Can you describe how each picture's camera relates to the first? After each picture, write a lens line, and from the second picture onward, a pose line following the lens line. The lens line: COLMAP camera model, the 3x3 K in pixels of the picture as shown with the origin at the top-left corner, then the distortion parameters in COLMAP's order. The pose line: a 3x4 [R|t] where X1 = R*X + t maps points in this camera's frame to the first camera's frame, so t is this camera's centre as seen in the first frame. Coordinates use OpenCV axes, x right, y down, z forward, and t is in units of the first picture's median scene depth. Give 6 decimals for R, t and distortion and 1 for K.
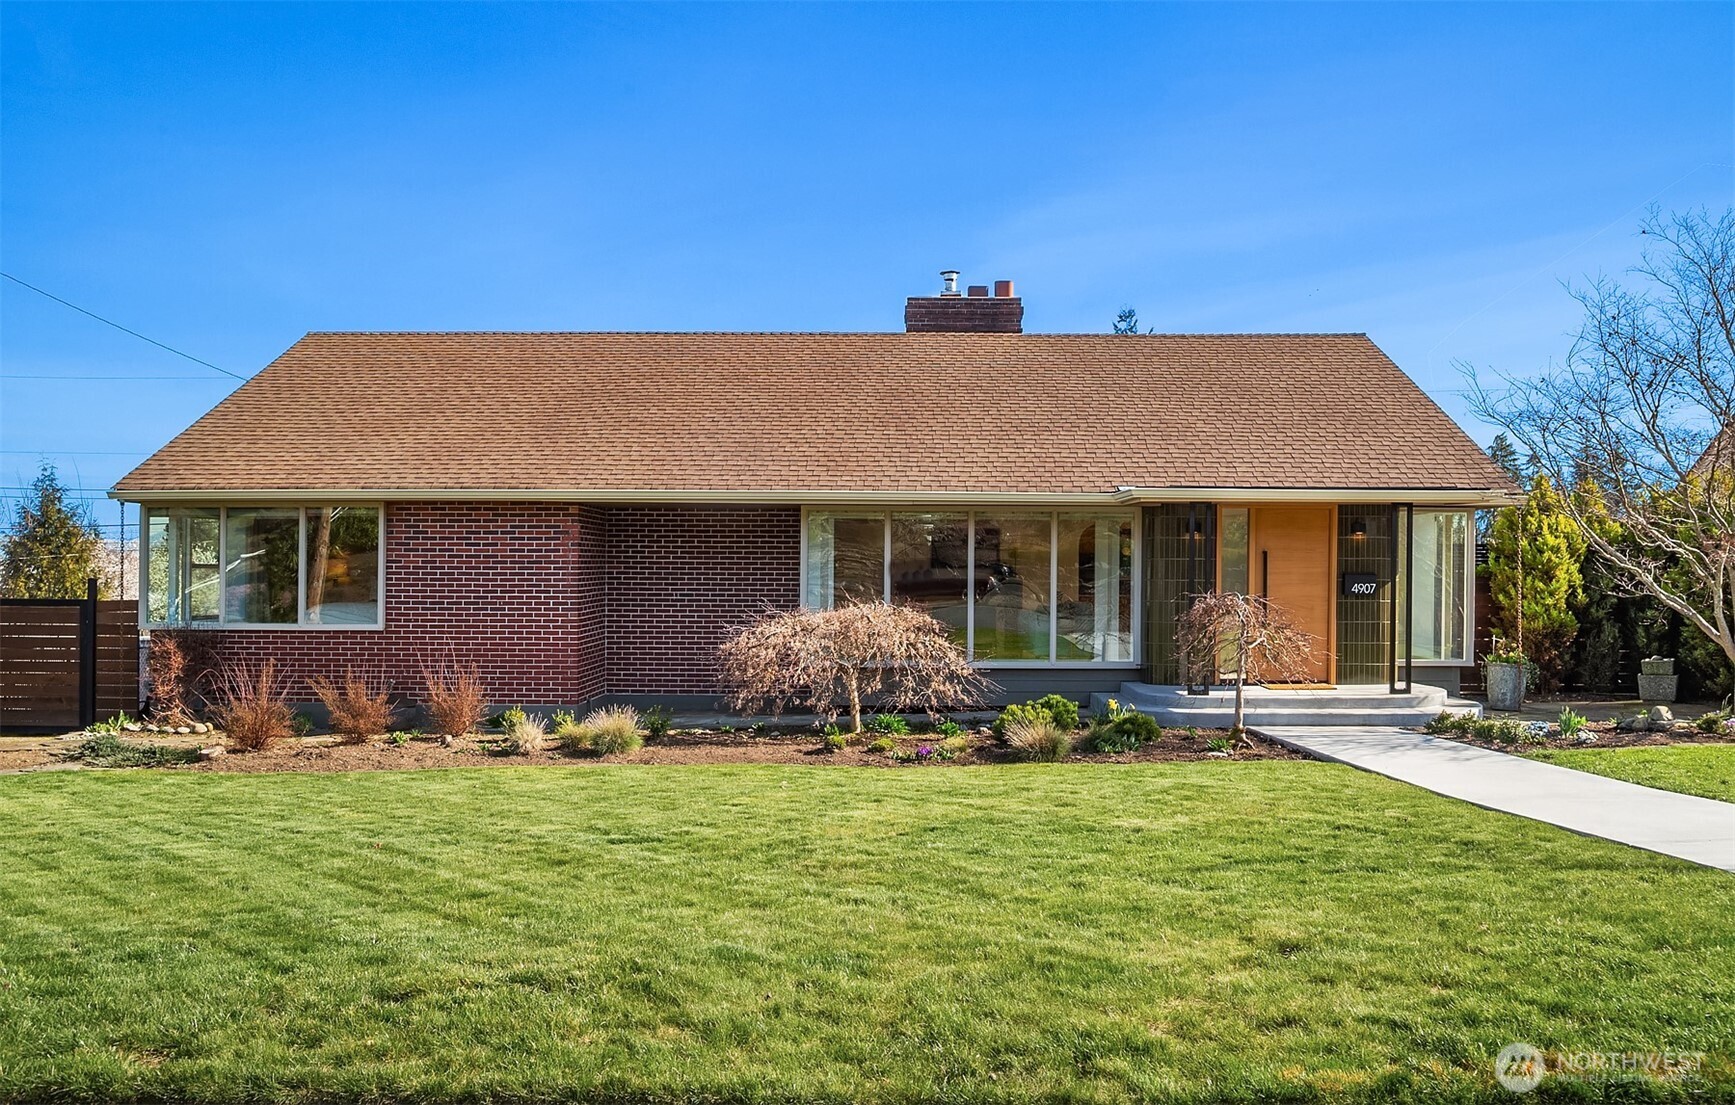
lens RADIAL K [[1383.2, 0, 881.0], [0, 1383.2, 679.8], [0, 0, 1]] dist [-0.030784, 0.007992]
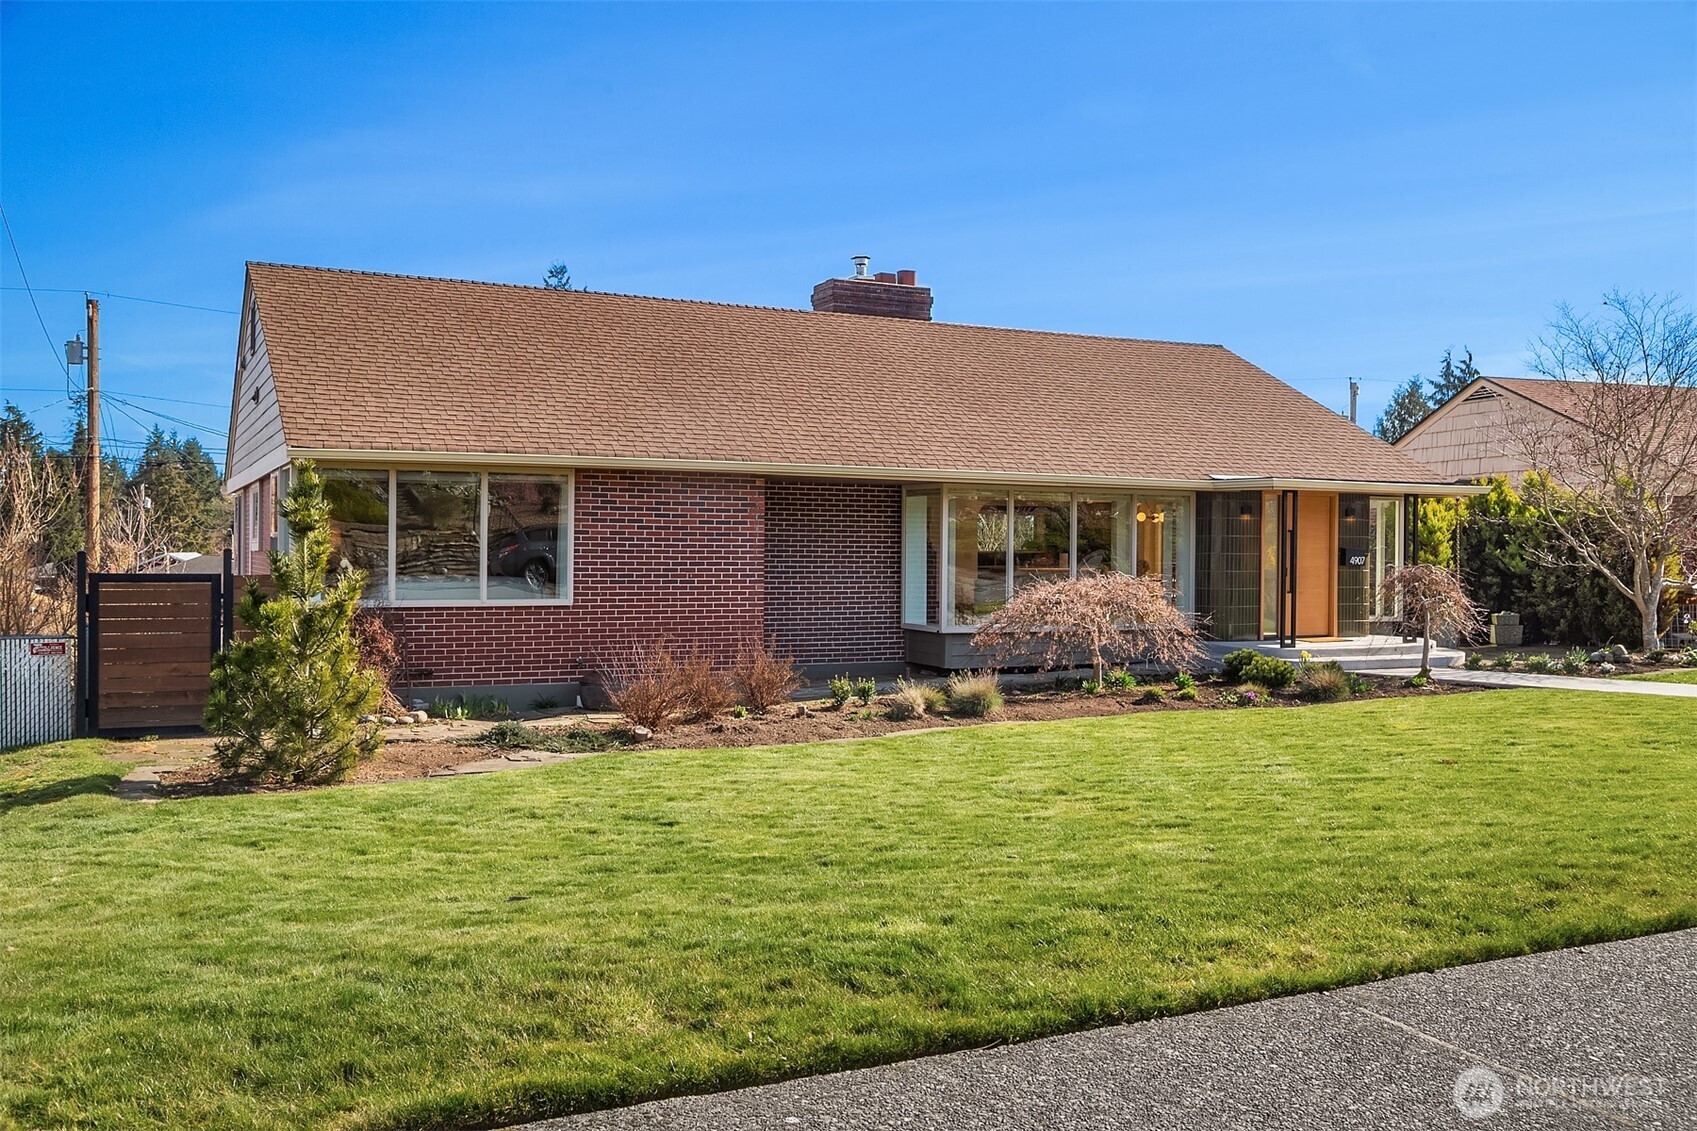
lens RADIAL K [[1488.9, 0, 901.5], [0, 1488.9, 612.5], [0, 0, 1]] dist [0.015357, 0.006587]
pose [[0.889667, -0.015936, 0.456332, -0.657046], [0.030568, 0.999227, -0.024701, 0.001080], [-0.455586, 0.035925, 0.889467, -0.005995]]
